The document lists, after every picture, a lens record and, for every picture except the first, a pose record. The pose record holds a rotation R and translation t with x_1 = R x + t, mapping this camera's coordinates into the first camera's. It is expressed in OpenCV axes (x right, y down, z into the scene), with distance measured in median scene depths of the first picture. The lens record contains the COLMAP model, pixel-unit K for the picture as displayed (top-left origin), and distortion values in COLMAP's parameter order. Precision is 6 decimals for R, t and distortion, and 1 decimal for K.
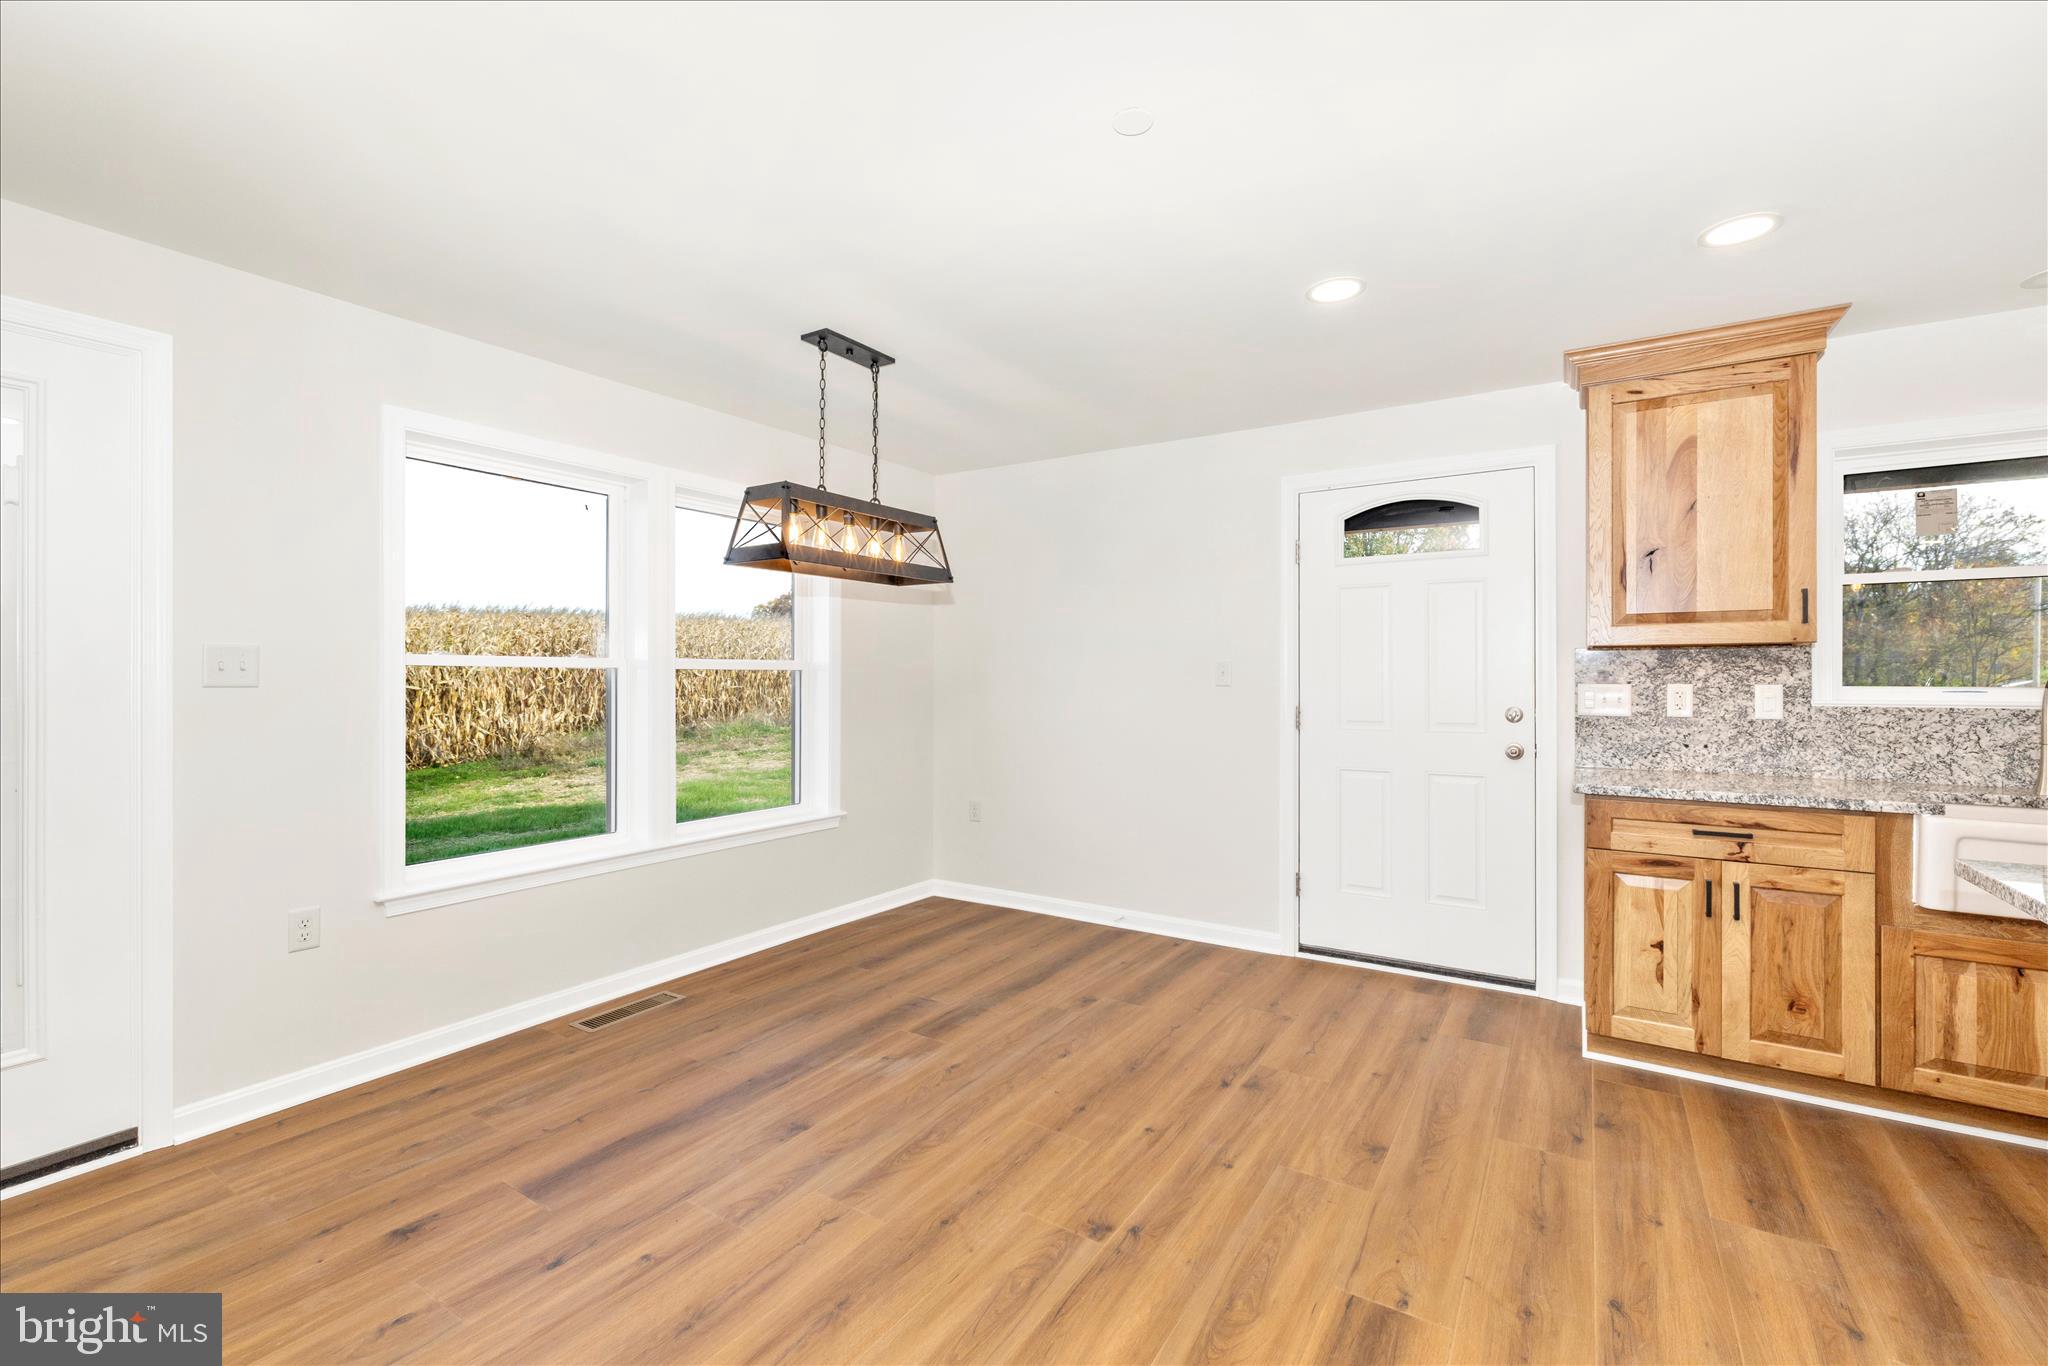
lens RADIAL K [[862.9, 0, 1019.6], [0, 862.9, 674.2], [0, 0, 1]] dist [0.000596, 0.000175]
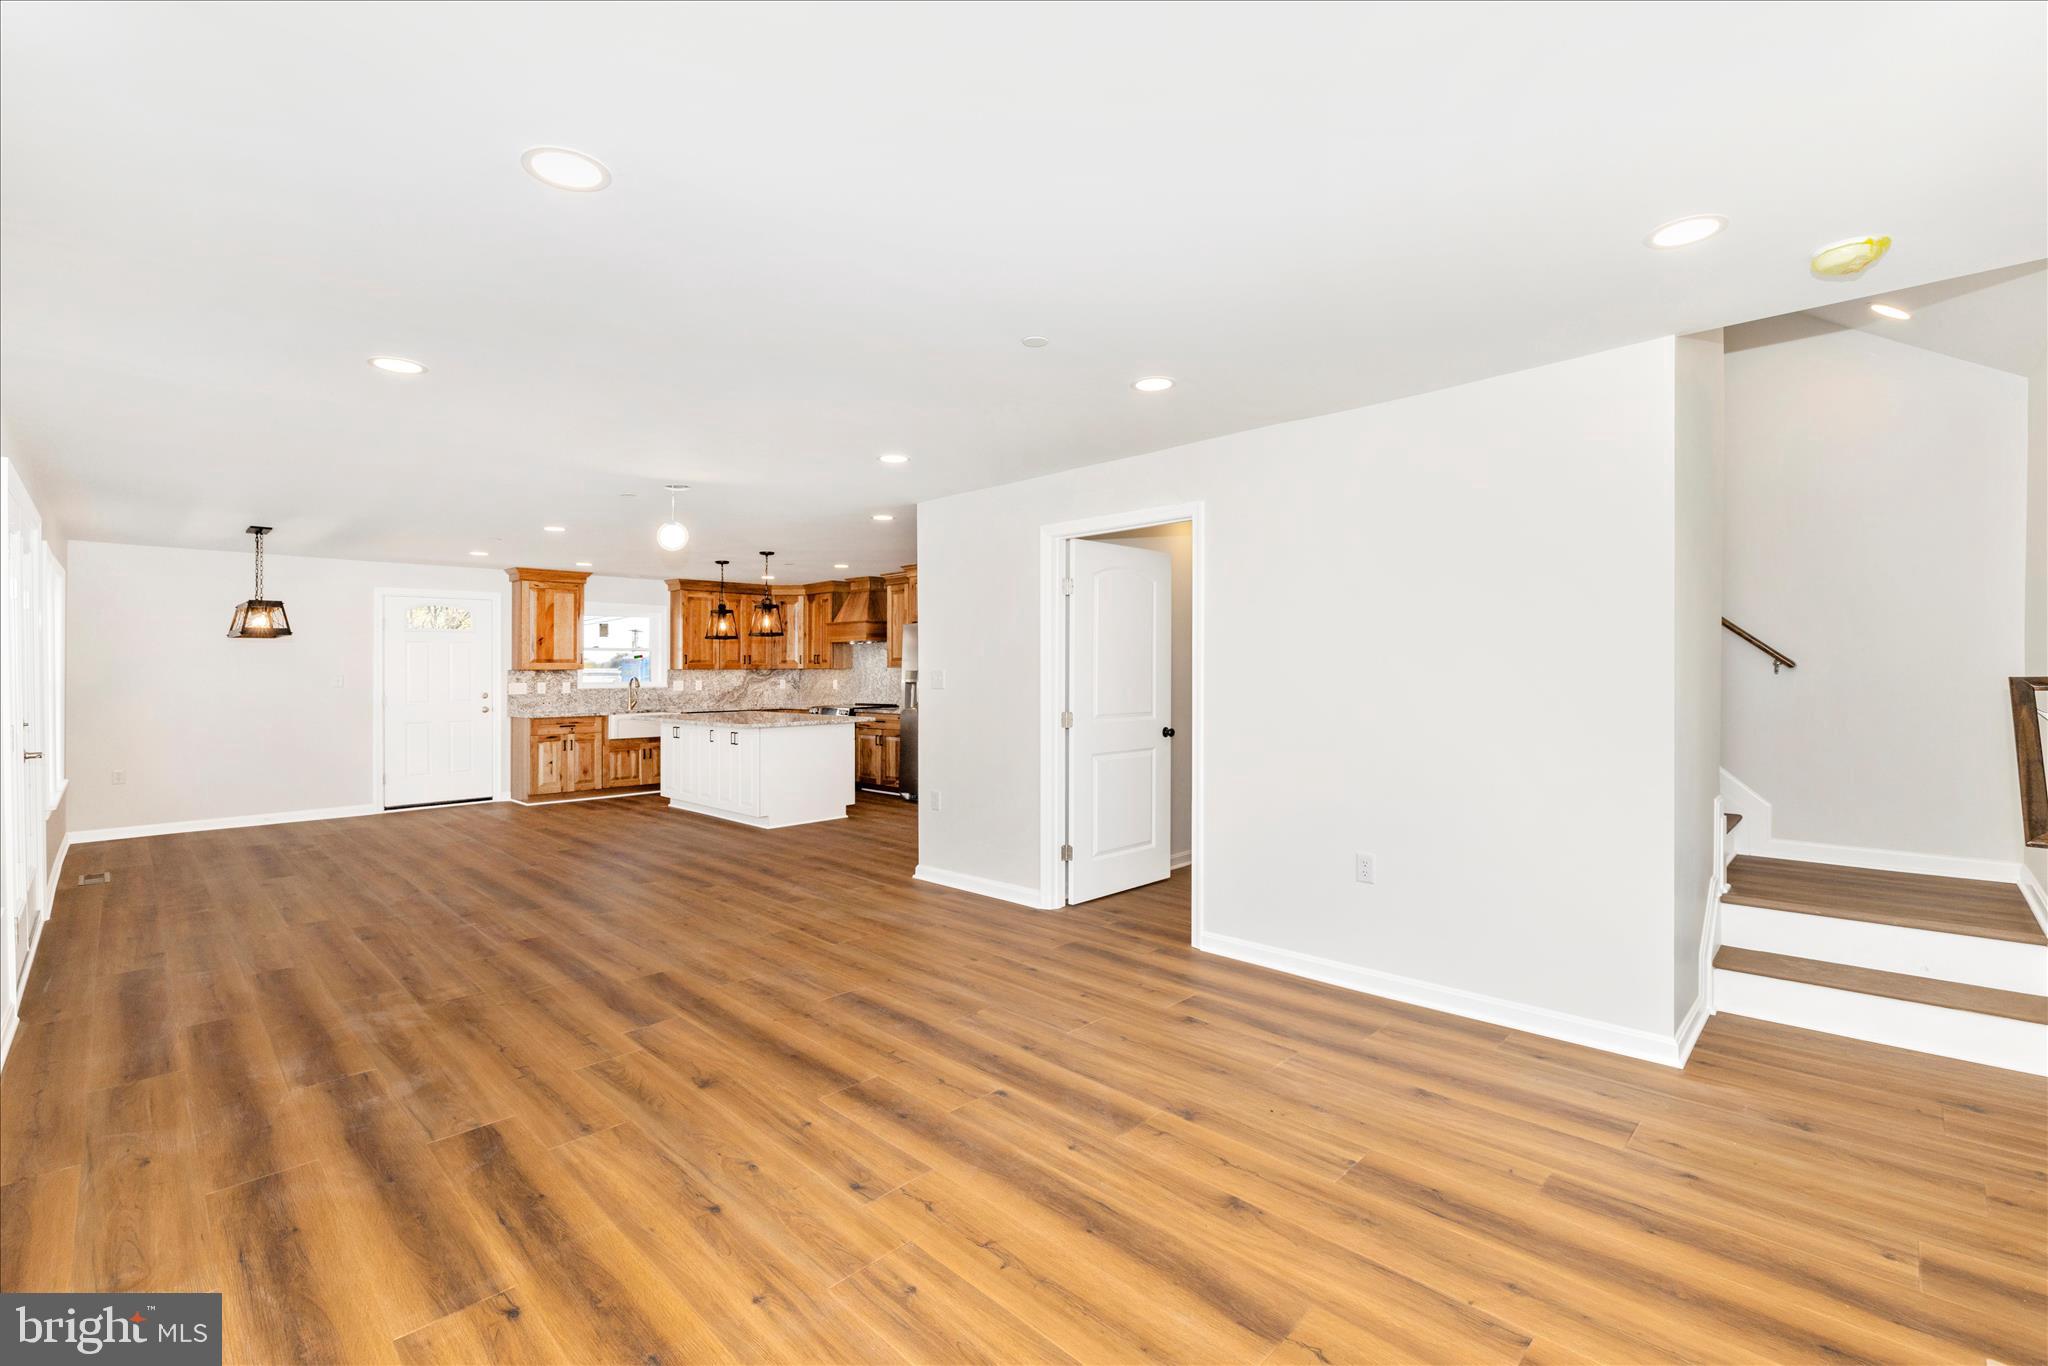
lens RADIAL K [[870.4, 0, 1034.2], [0, 870.4, 663.8], [0, 0, 1]] dist [-0.000558, 0.000184]
pose [[0.182251, 0.005370, 0.983237, -2.097128], [-0.000896, 0.999986, -0.005295, -0.041907], [-0.983252, 0.000084, 0.182253, -1.350731]]
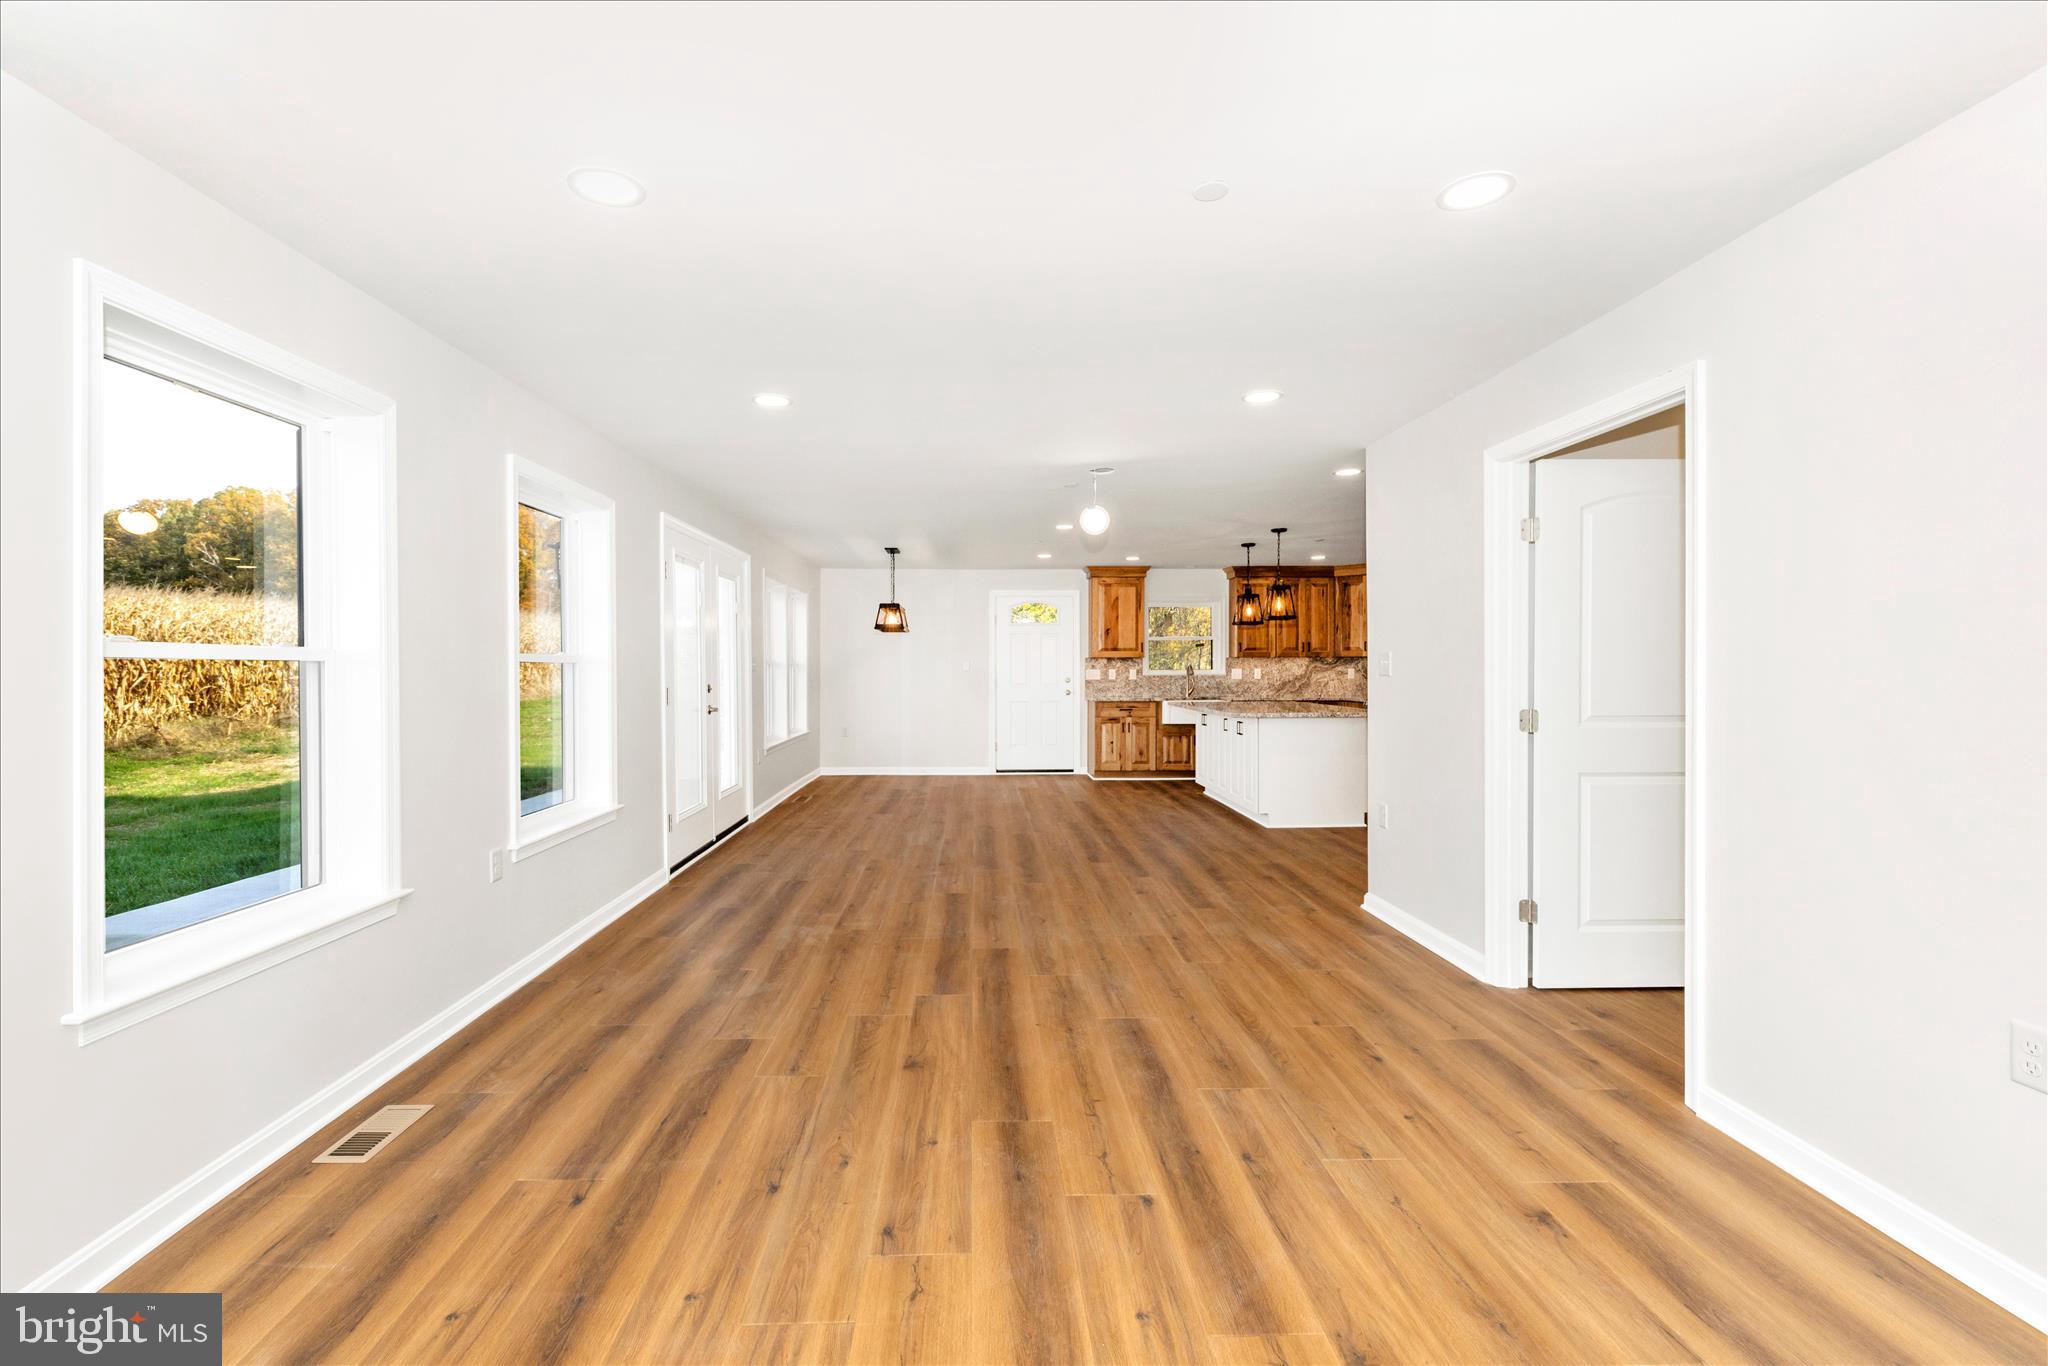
lens RADIAL K [[885.4, 0, 1020.1], [0, 885.4, 663.2], [0, 0, 1]] dist [-0.001121, 0.000527]
pose [[0.809830, -0.000907, 0.586664, -1.659378], [-0.000744, 0.999996, 0.002574, -0.021231], [-0.586664, -0.002521, 0.809827, -1.683835]]
